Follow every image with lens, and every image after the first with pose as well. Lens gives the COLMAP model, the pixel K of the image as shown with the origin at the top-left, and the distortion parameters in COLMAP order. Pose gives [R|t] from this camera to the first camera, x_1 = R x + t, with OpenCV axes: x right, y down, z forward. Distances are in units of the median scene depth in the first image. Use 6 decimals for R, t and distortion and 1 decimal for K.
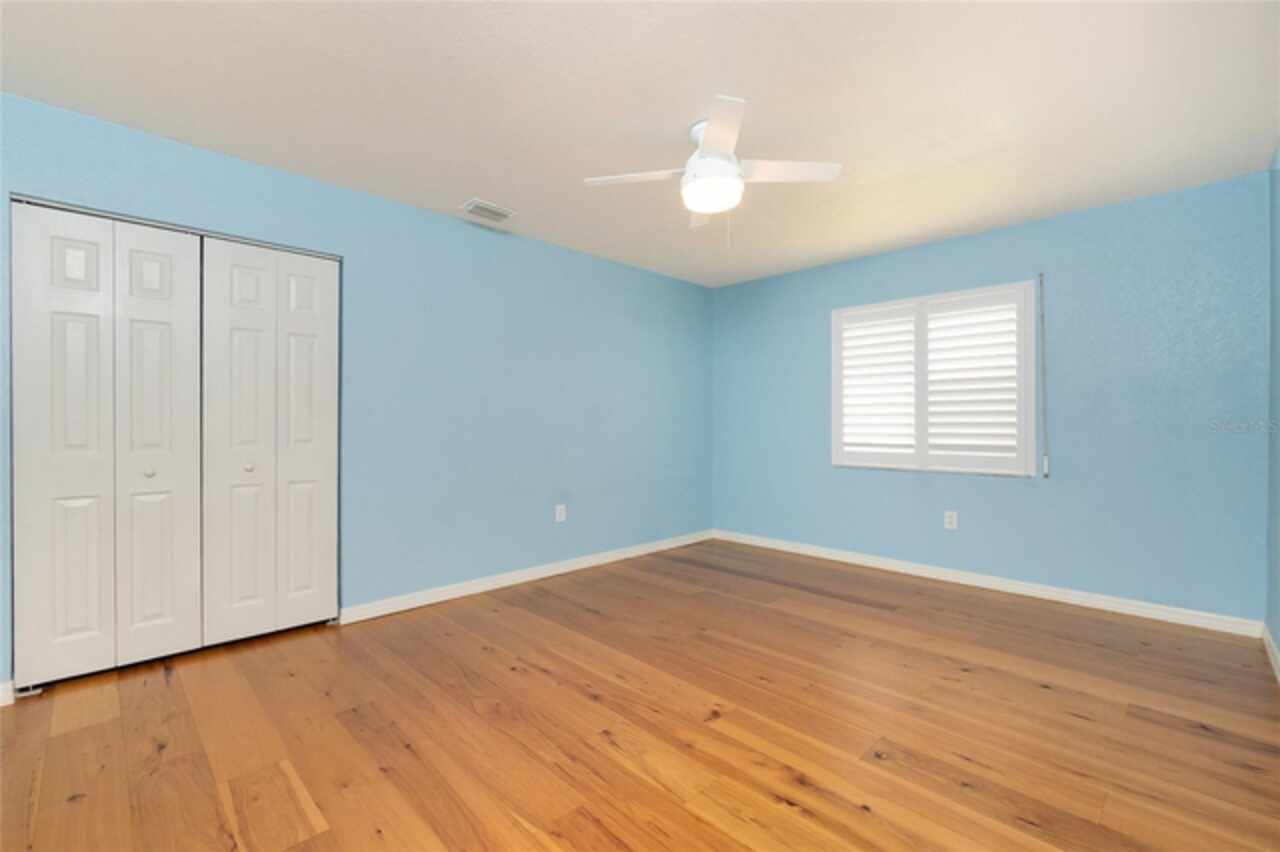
lens RADIAL K [[554.8, 0, 634.0], [0, 554.8, 421.7], [0, 0, 1]] dist [-0.005109, 0.002247]
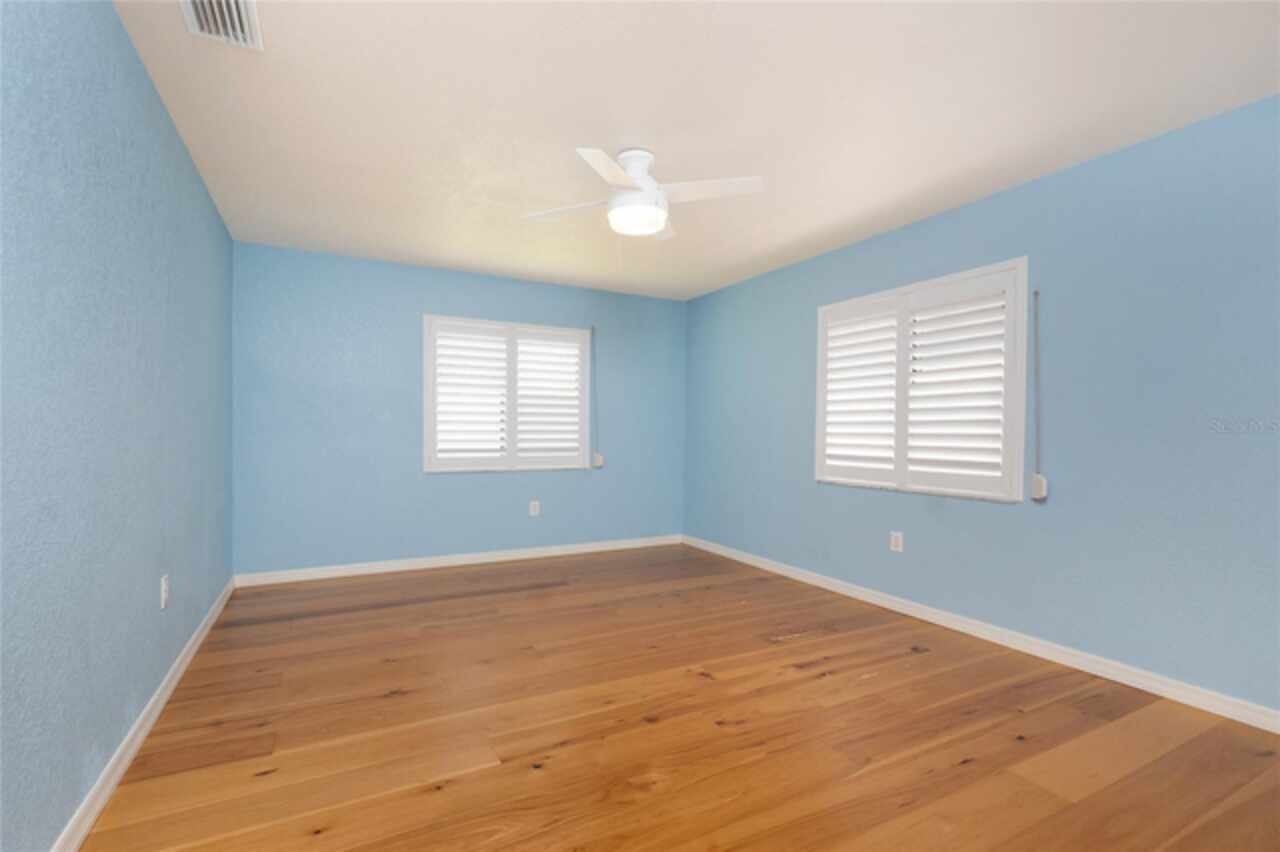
lens RADIAL K [[554.8, 0, 633.1], [0, 554.8, 429.5], [0, 0, 1]] dist [-0.005109, 0.002247]
pose [[0.311416, 0.005877, 0.950255, -0.732019], [-0.004953, 0.999977, -0.004562, 0.006517], [-0.950261, -0.003286, 0.311438, 0.551271]]
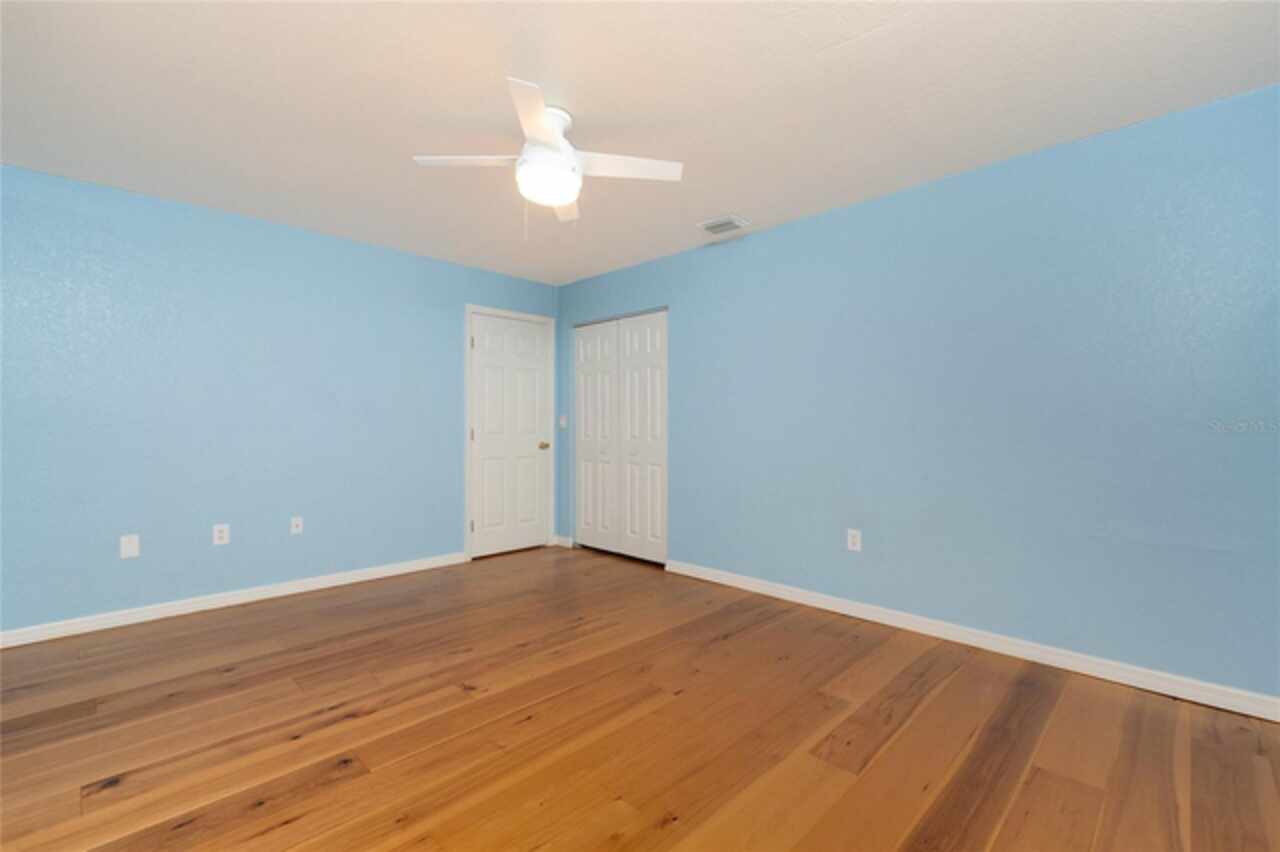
lens RADIAL K [[554.8, 0, 641.5], [0, 554.8, 427.6], [0, 0, 1]] dist [-0.005109, 0.002247]
pose [[0.024863, 0.003821, -0.999684, 0.895025], [0.001079, 0.999992, 0.003849, 0.000511], [0.999690, -0.001175, 0.024859, 0.932226]]
